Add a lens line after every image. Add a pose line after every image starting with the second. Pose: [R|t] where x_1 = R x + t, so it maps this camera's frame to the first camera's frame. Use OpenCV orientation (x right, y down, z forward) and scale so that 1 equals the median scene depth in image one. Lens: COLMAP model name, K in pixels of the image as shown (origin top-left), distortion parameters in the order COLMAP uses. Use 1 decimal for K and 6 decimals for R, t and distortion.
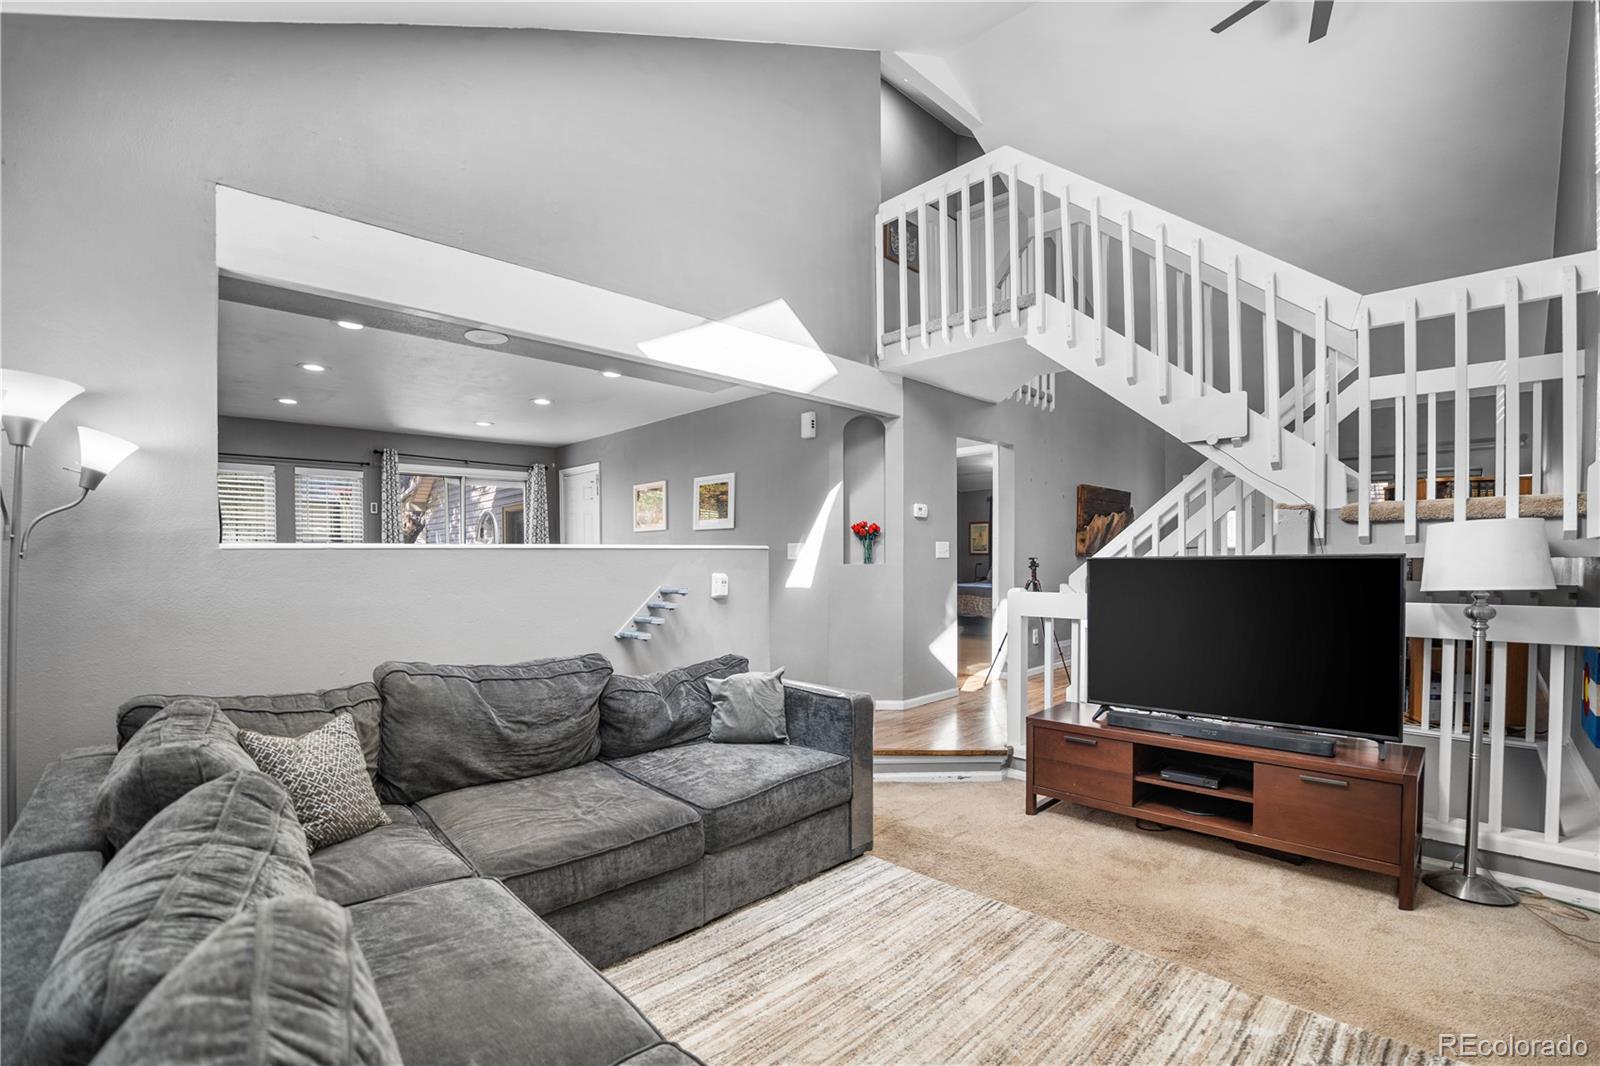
lens RADIAL K [[714.1, 0, 790.9], [0, 714.1, 563.4], [0, 0, 1]] dist [-0.066002, 0.018725]
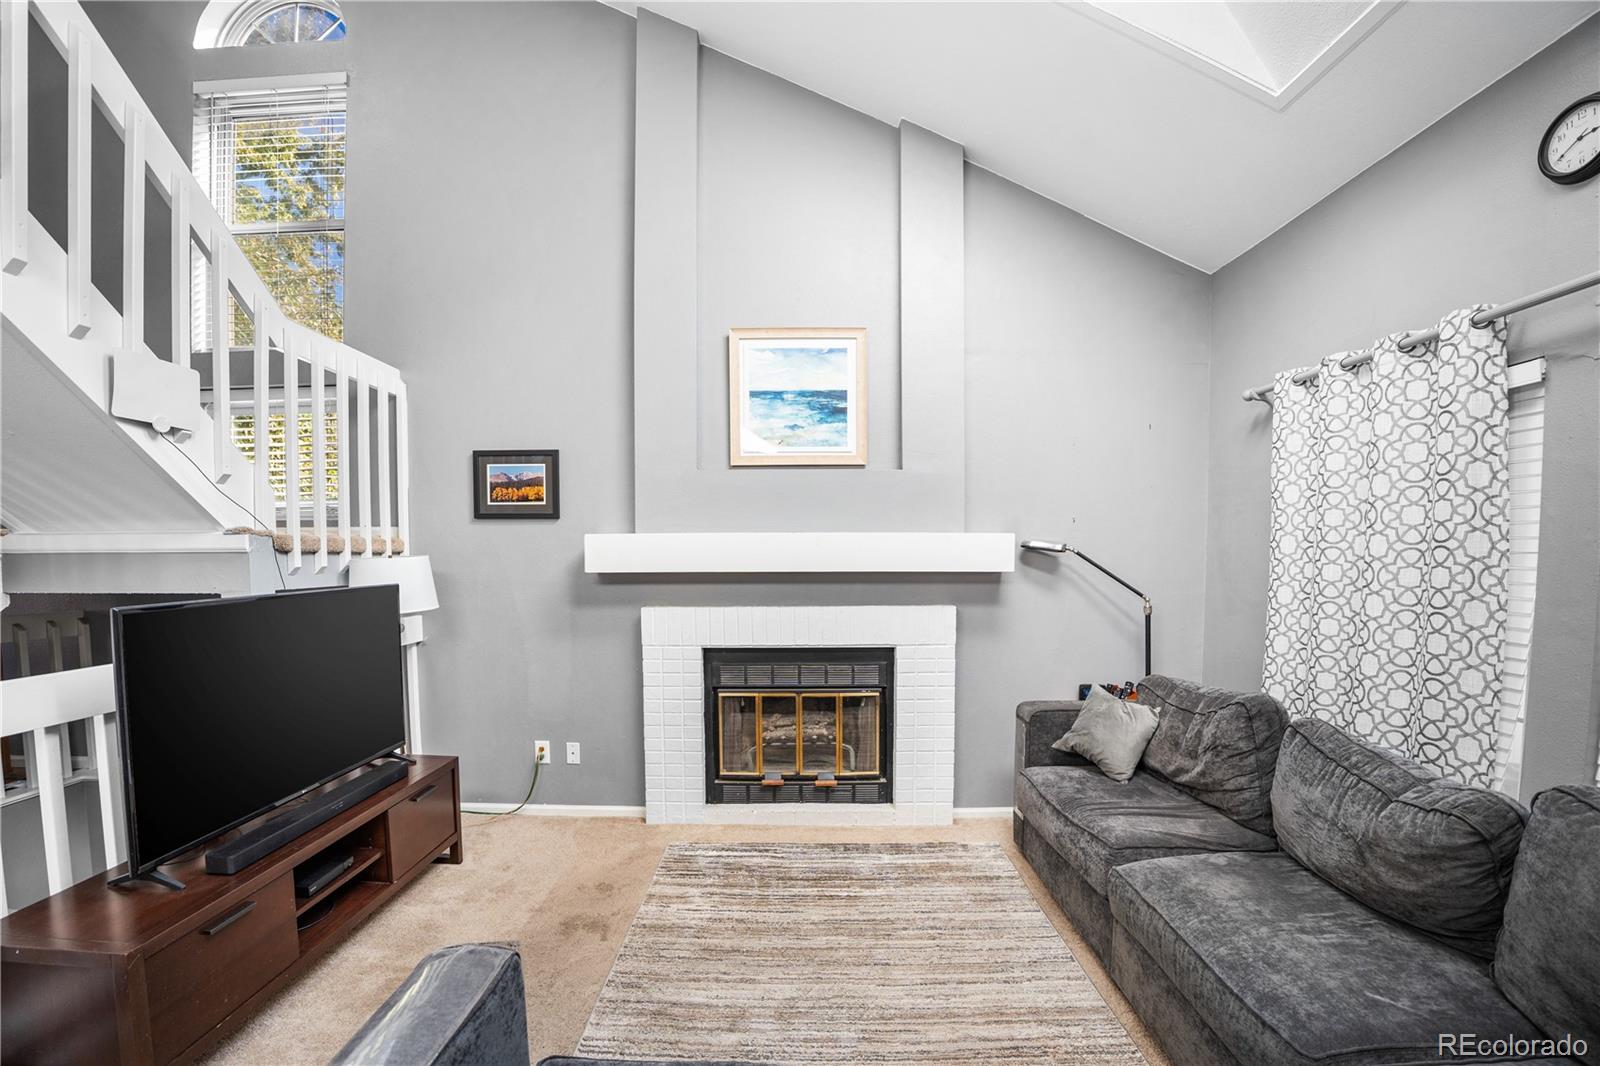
lens RADIAL K [[672.8, 0, 788.4], [0, 672.8, 591.4], [0, 0, 1]] dist [-0.058877, 0.000295]
pose [[-0.709576, -0.030099, 0.703986, -0.292204], [0.011582, 0.998454, 0.054363, -0.044154], [-0.704534, 0.046728, -0.708130, 1.084491]]
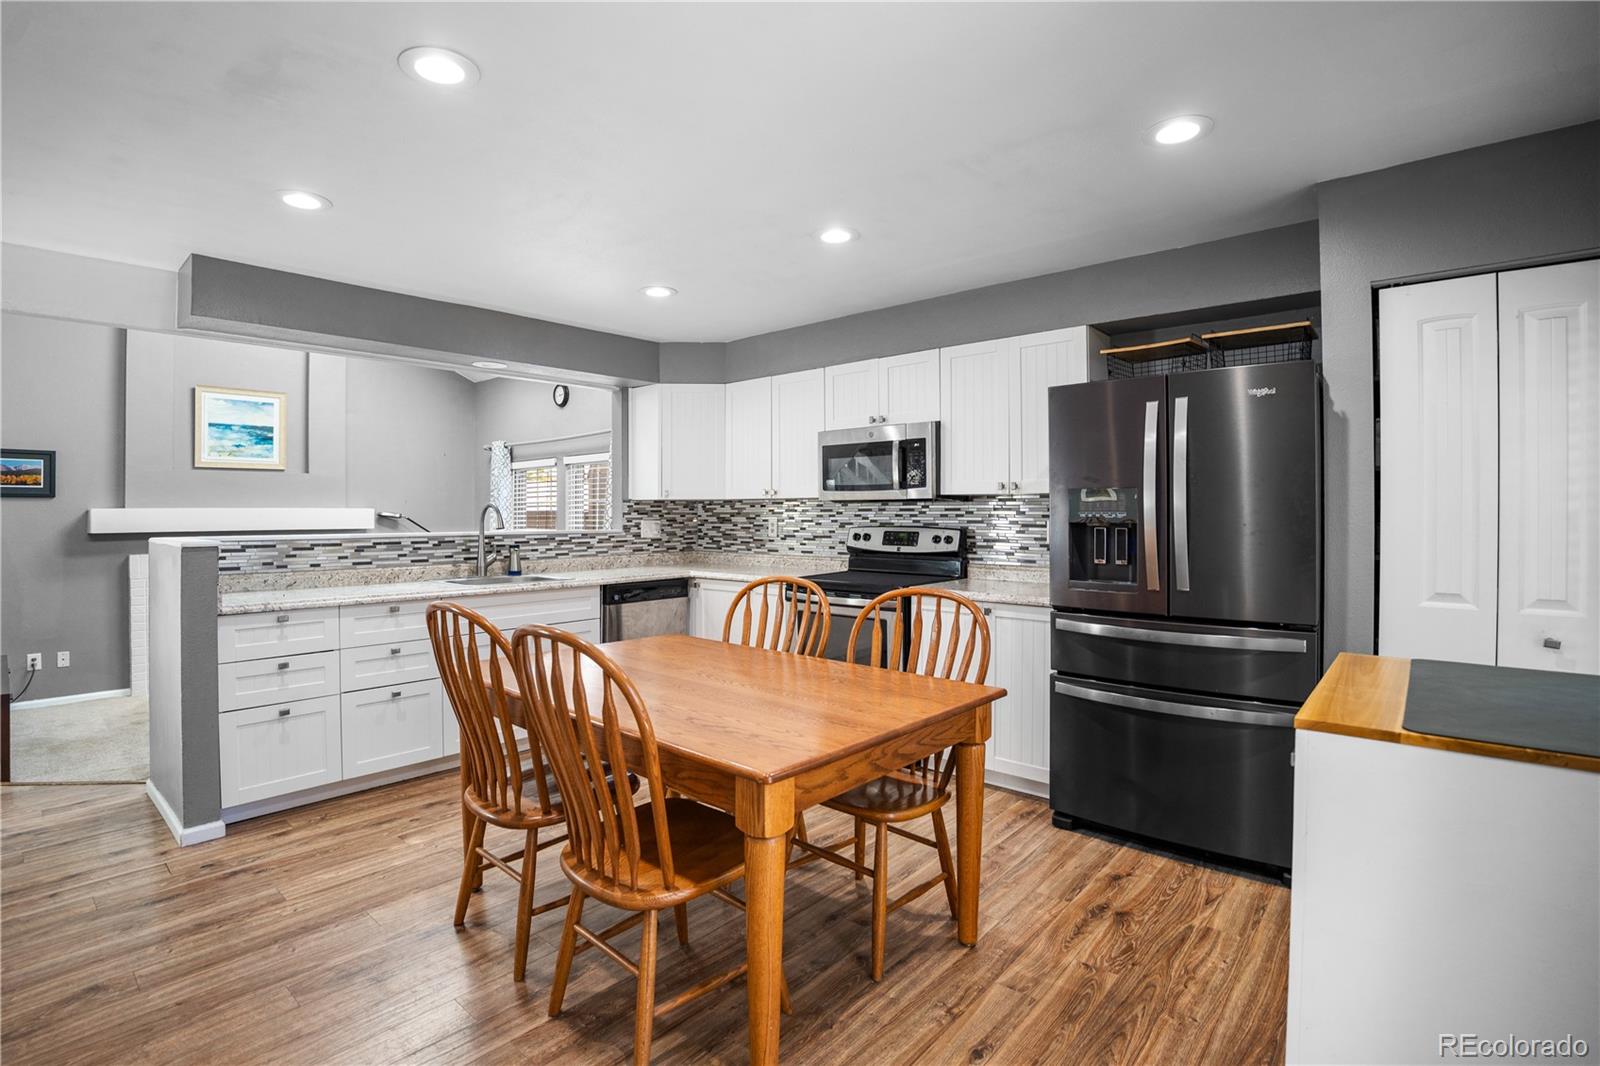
lens RADIAL K [[755.8, 0, 781.2], [0, 755.8, 511.9], [0, 0, 1]] dist [-0.038384, 0.000661]
pose [[-0.996829, 0.010466, -0.078880, -0.863924], [0.009817, 0.999915, 0.008615, -0.071119], [0.078963, 0.007814, -0.996847, 2.469206]]
